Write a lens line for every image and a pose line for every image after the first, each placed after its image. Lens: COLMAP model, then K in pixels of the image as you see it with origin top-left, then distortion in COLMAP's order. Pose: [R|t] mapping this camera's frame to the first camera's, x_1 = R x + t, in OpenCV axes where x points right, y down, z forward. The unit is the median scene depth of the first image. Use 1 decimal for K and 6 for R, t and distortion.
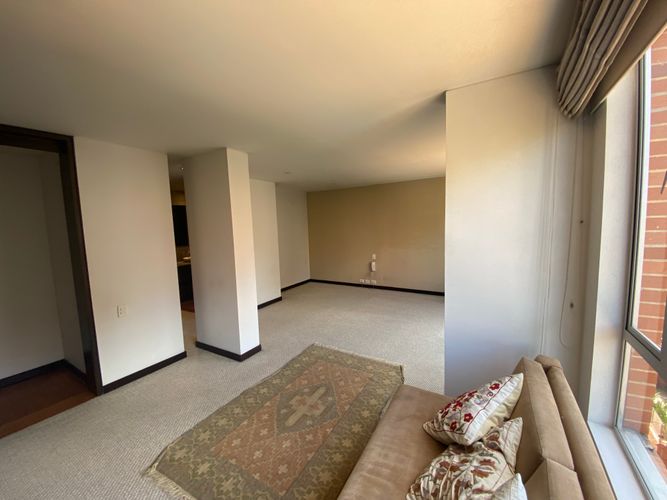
lens RADIAL K [[269.4, 0, 331.9], [0, 269.4, 248.4], [0, 0, 1]] dist [0.009407, -0.014998]
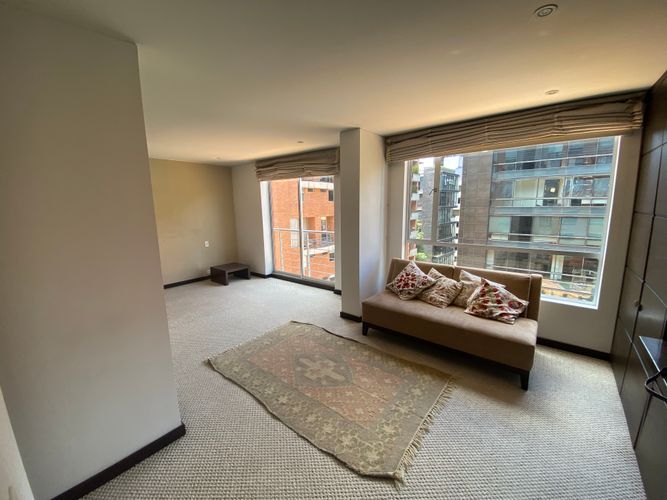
lens RADIAL K [[269.4, 0, 331.9], [0, 269.4, 248.4], [0, 0, 1]] dist [0.009407, -0.014998]
pose [[0.144614, -0.133725, 0.980410, -1.020860], [0.108533, 0.986991, 0.118613, -0.020577], [-0.983518, 0.089254, 0.157247, 0.698108]]
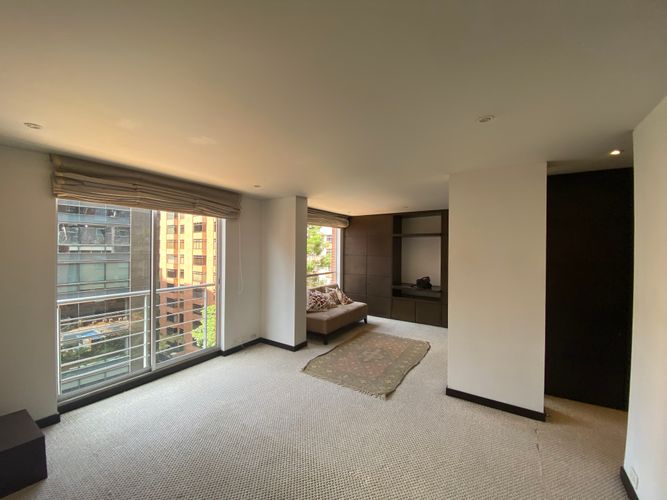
lens RADIAL K [[269.4, 0, 331.9], [0, 269.4, 248.4], [0, 0, 1]] dist [0.009407, -0.014998]
pose [[-0.999078, 0.019567, 0.038201, 0.084874], [0.023087, 0.995306, 0.093980, -0.246358], [-0.036183, 0.094775, -0.994841, 2.497428]]
